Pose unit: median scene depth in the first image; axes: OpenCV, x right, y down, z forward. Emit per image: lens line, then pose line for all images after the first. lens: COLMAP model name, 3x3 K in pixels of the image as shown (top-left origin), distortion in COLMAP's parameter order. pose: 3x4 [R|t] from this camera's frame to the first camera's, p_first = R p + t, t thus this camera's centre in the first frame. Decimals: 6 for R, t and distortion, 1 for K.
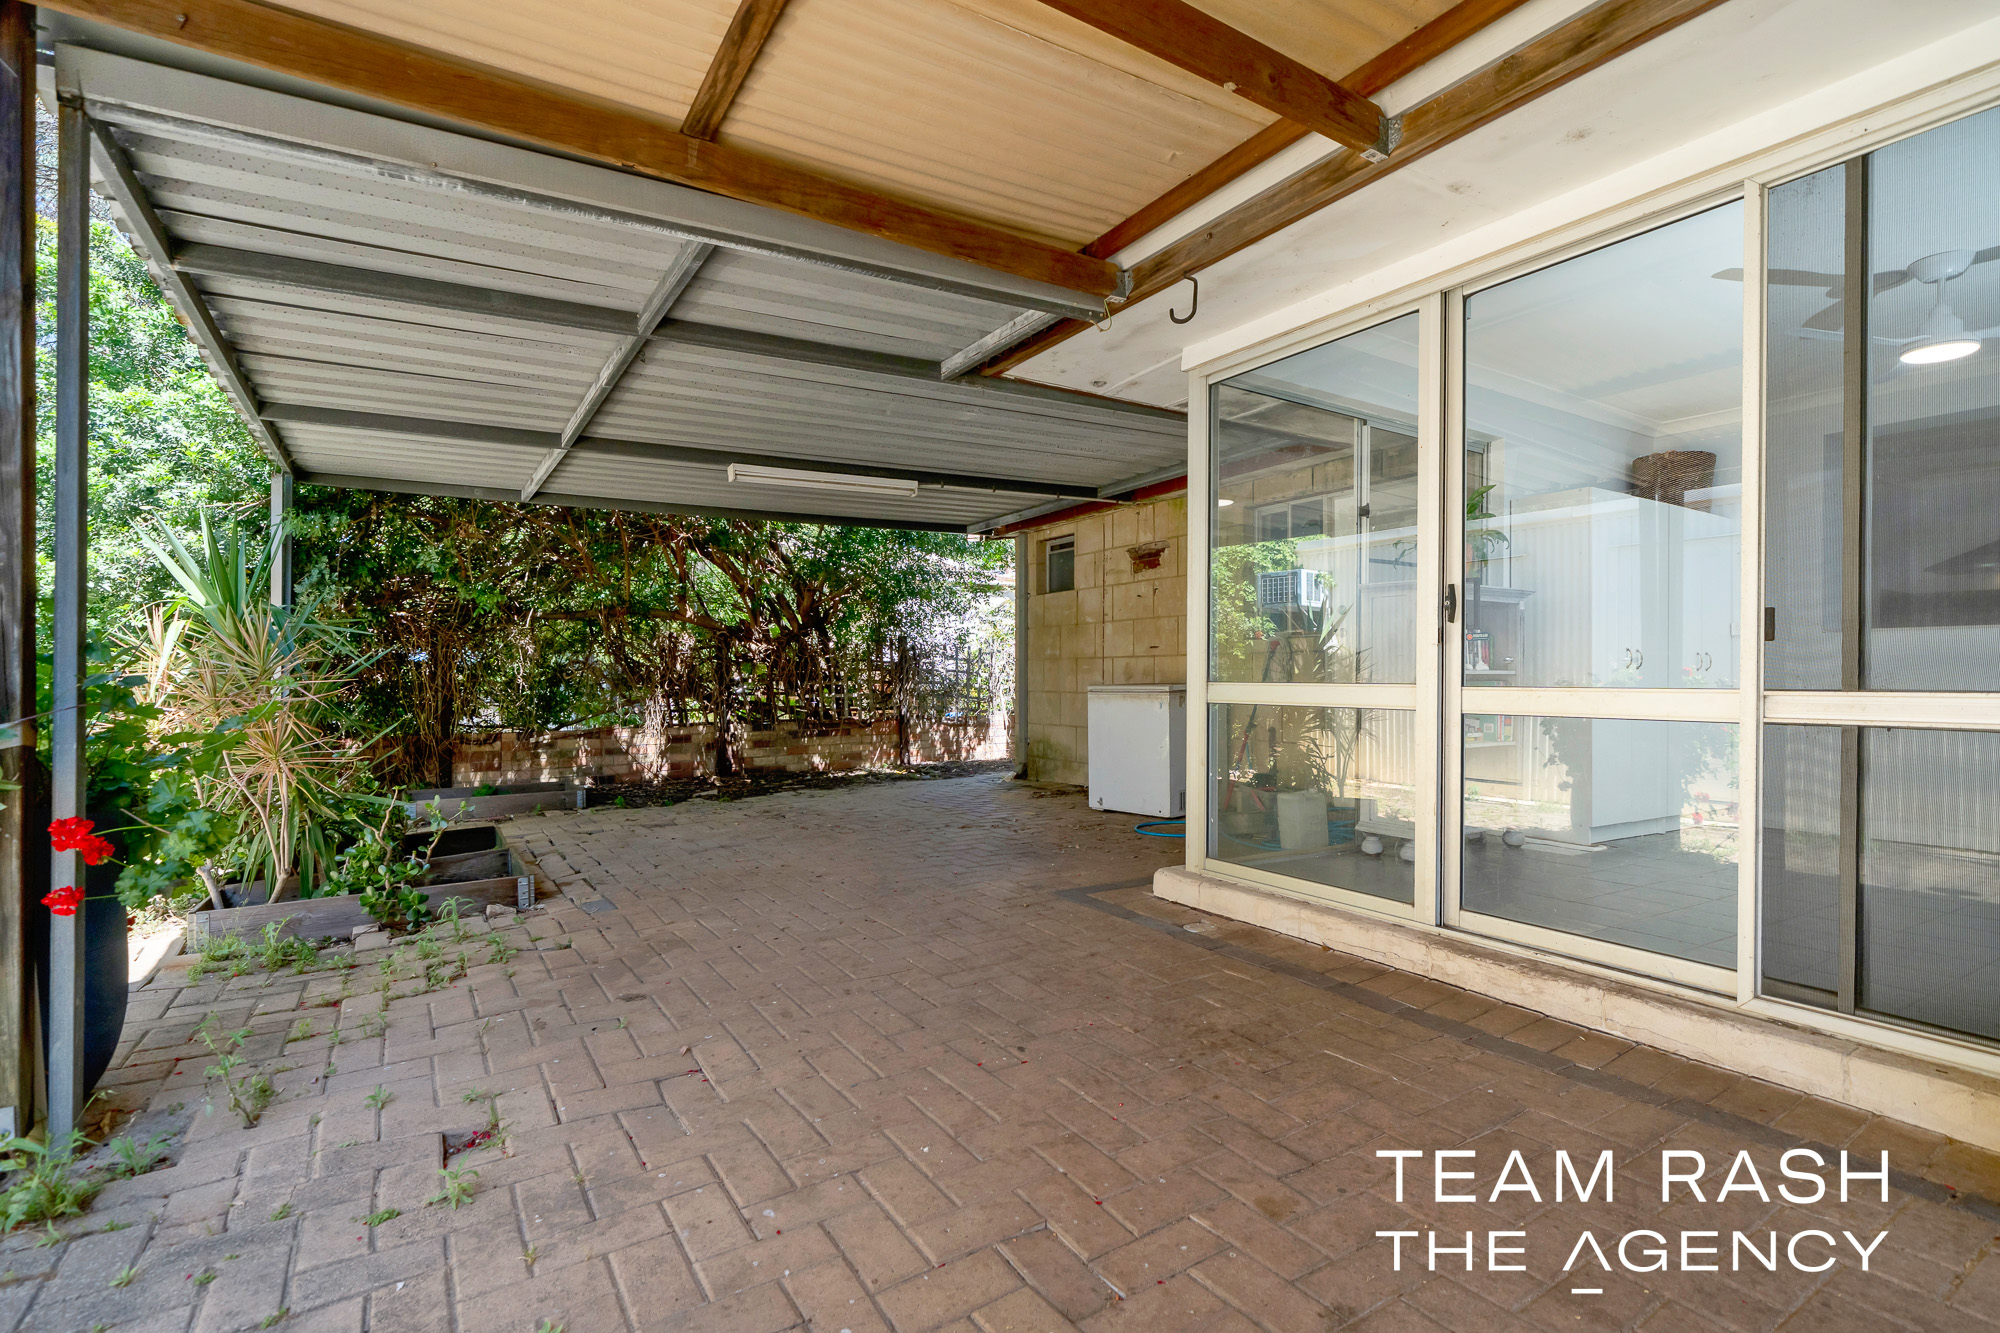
lens RADIAL K [[919.2, 0, 993.9], [0, 919.2, 674.5], [0, 0, 1]] dist [-0.000445, -0.000055]
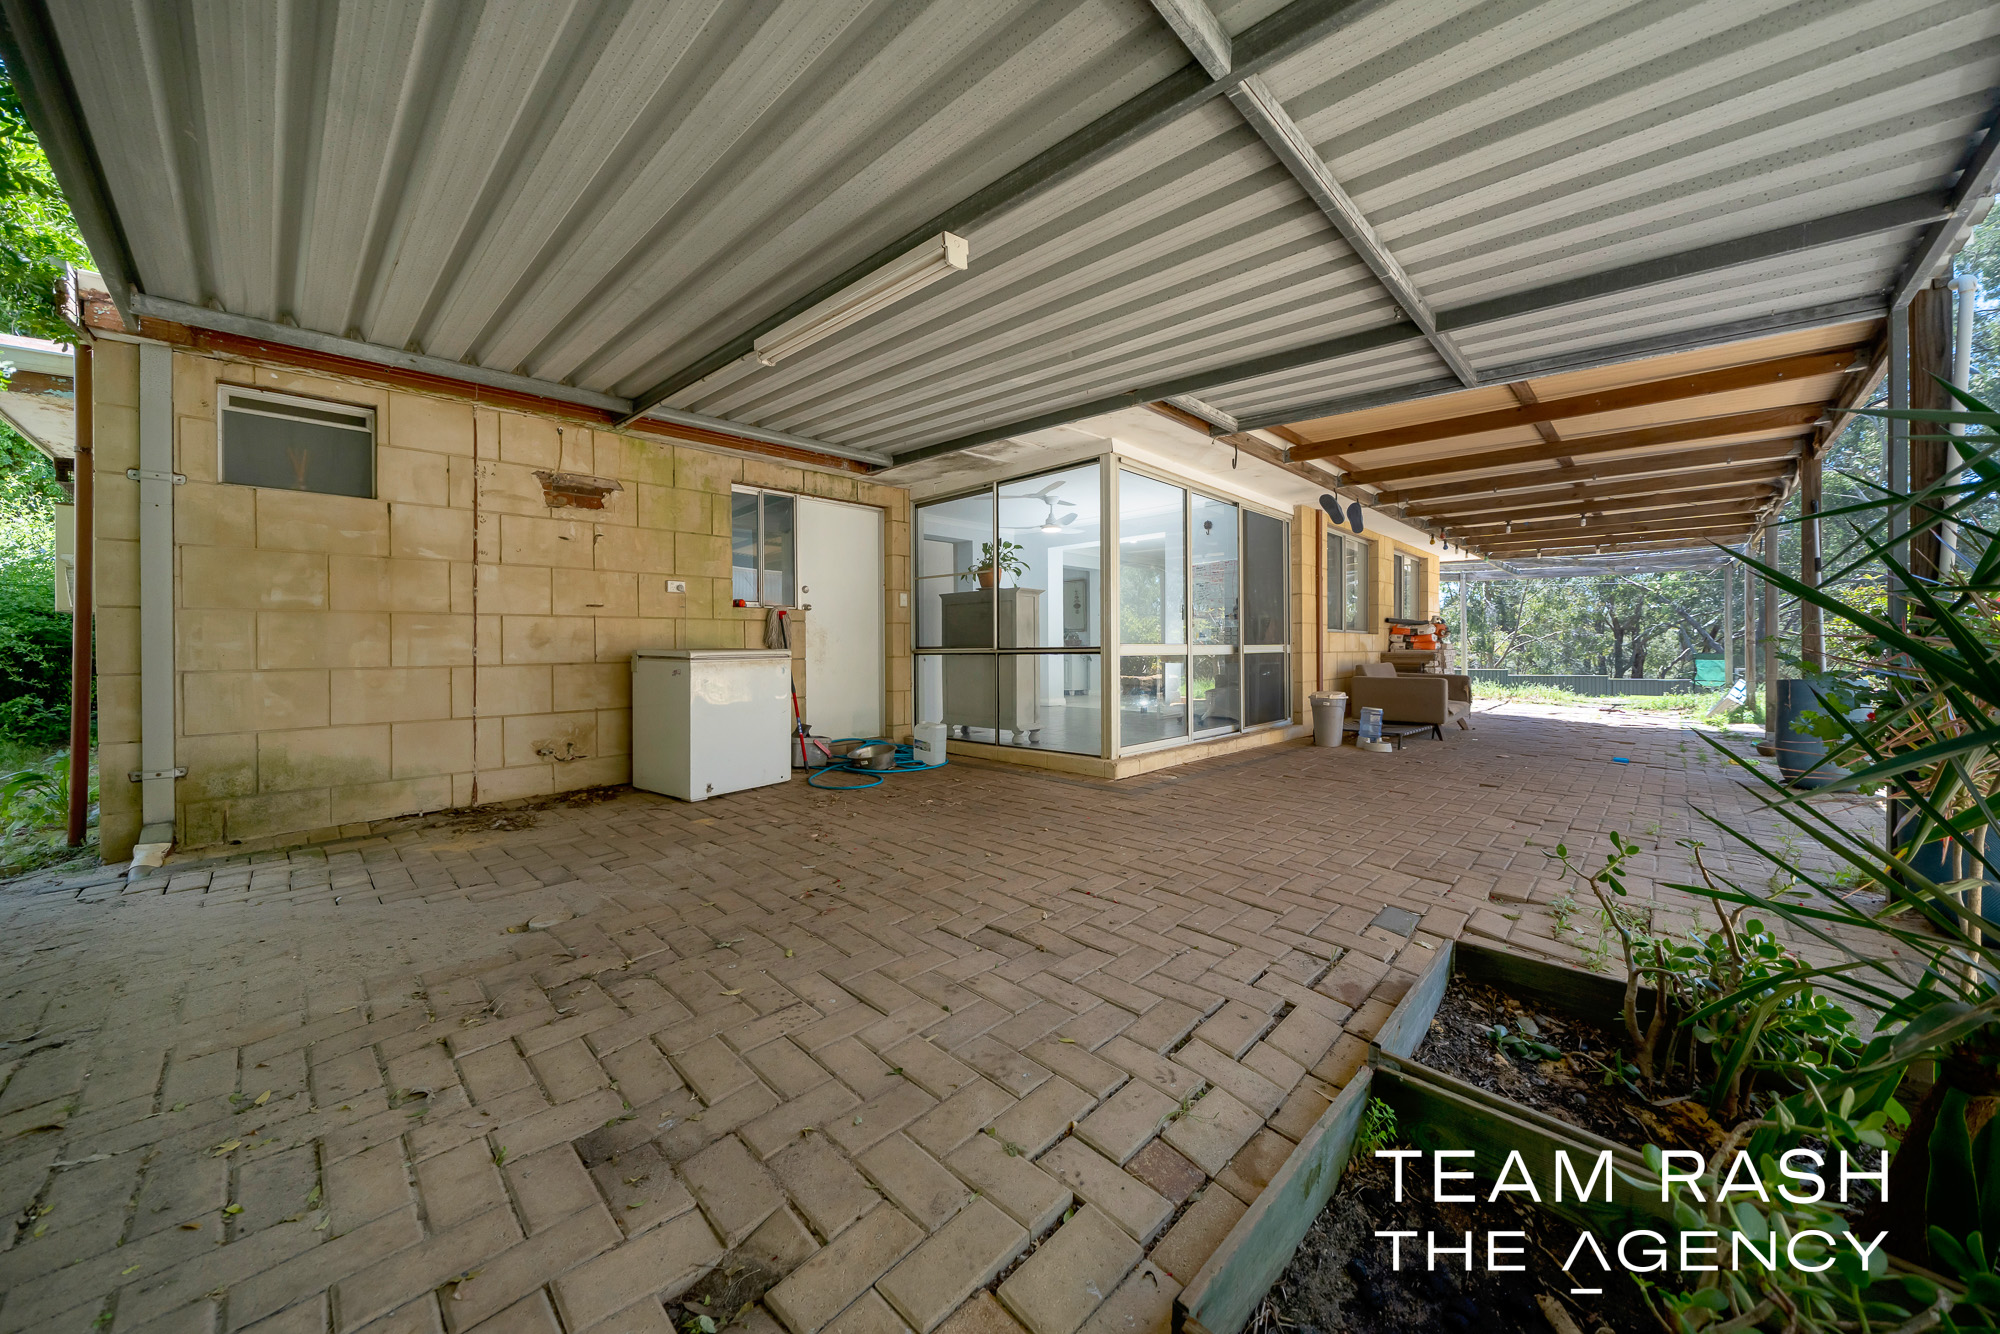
lens RADIAL K [[702.6, 0, 988.6], [0, 702.6, 643.5], [0, 0, 1]] dist [0.000005, -0.000004]
pose [[-0.228840, -0.000507, 0.973464, -0.505131], [0.006637, 0.999976, 0.002081, 0.004437], [-0.973441, 0.006937, -0.228831, 0.792794]]
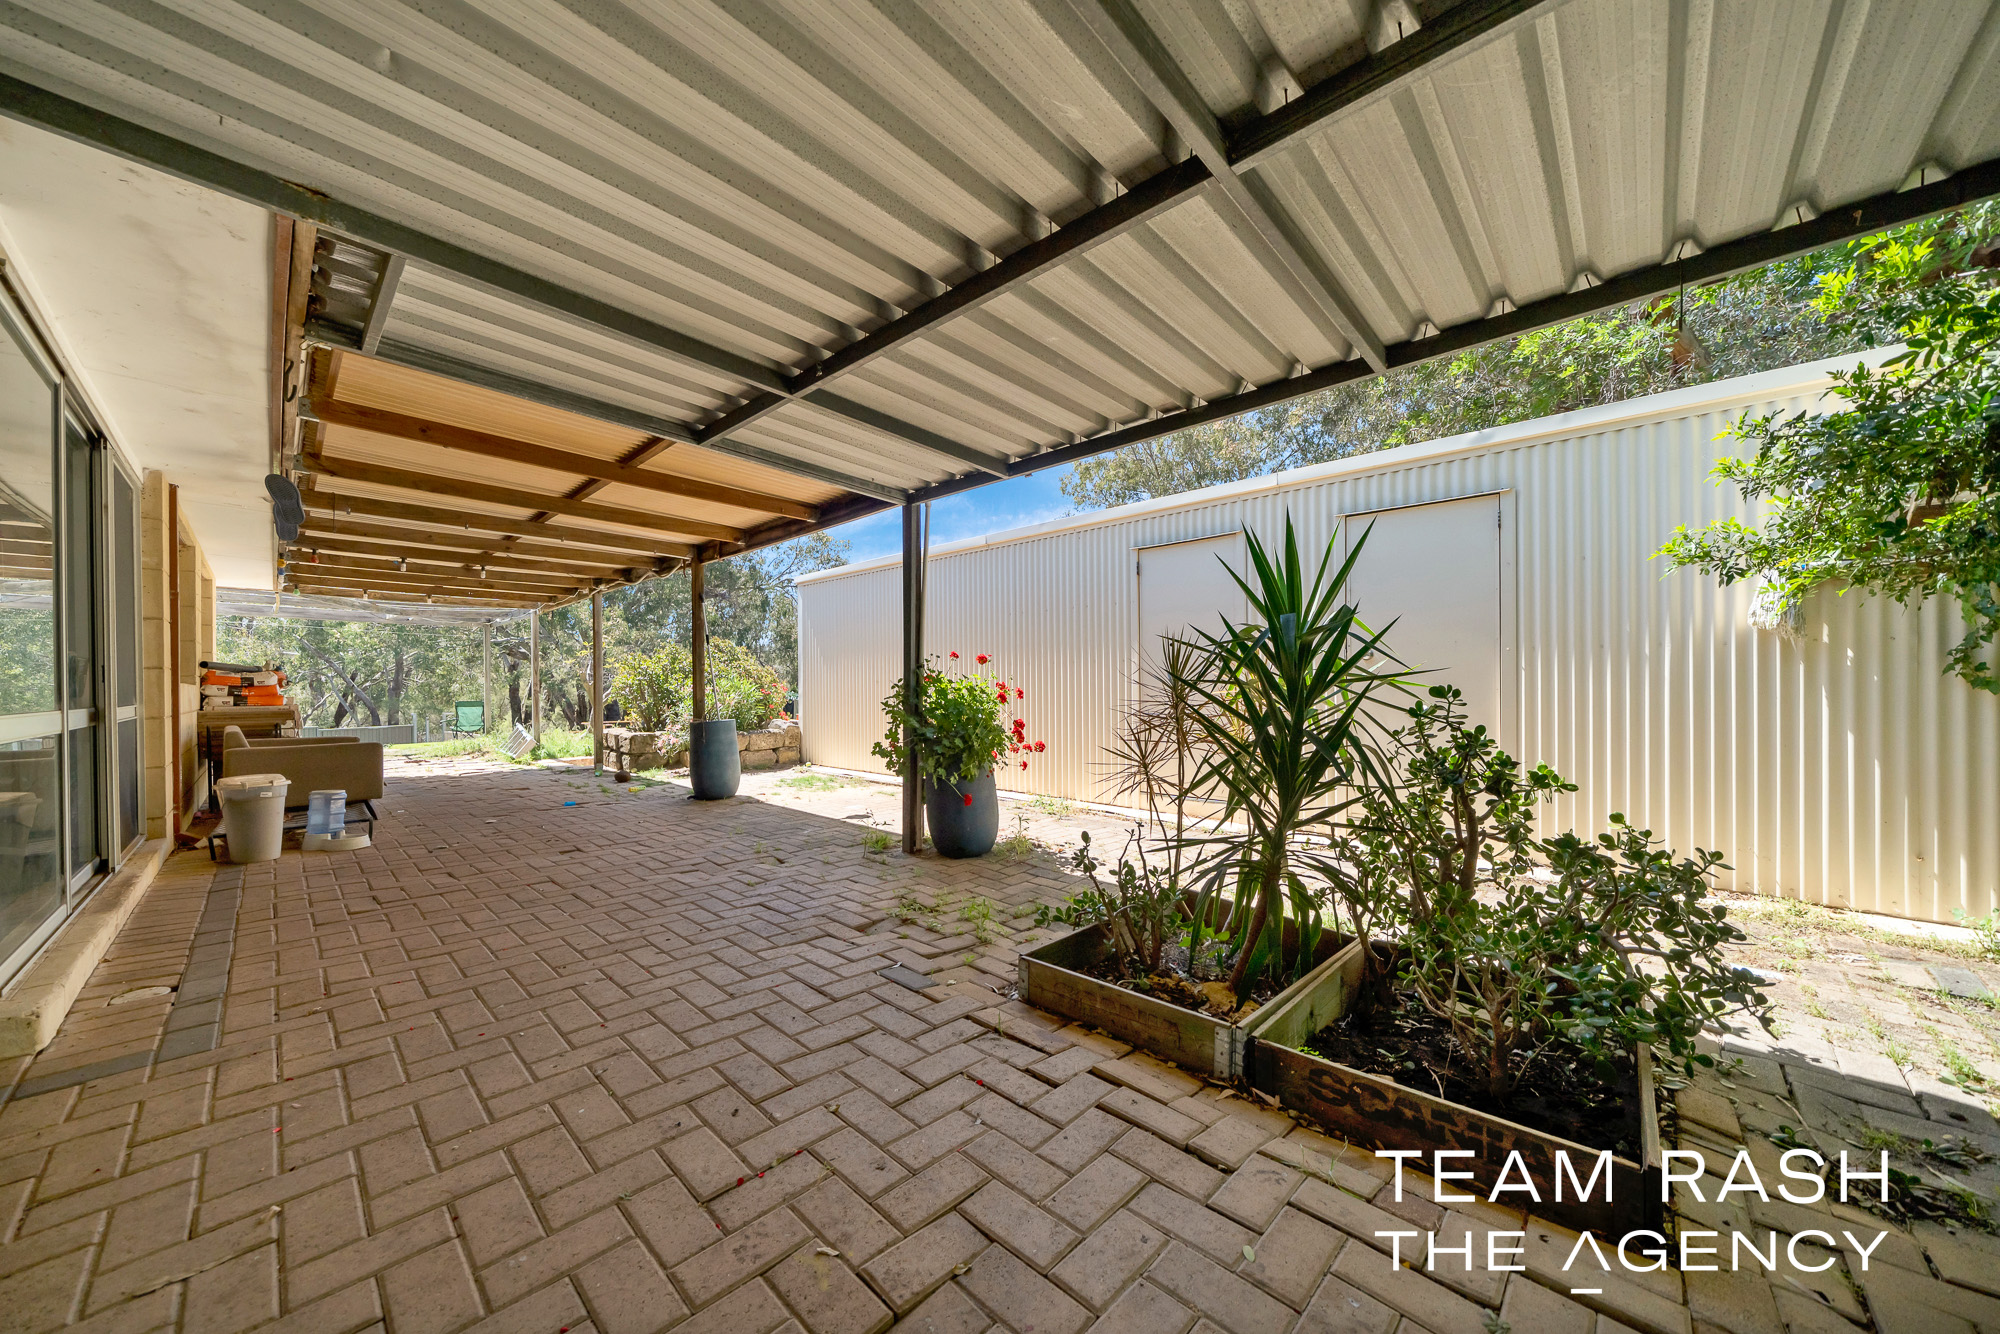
lens RADIAL K [[688.3, 0, 997.0], [0, 688.3, 687.6], [0, 0, 1]] dist [-0.000478, -0.000012]
pose [[-0.970241, 0.001425, -0.242137, -0.188688], [-0.000087, 0.999981, 0.006236, -0.006286], [0.242141, 0.006071, -0.970222, 0.865117]]
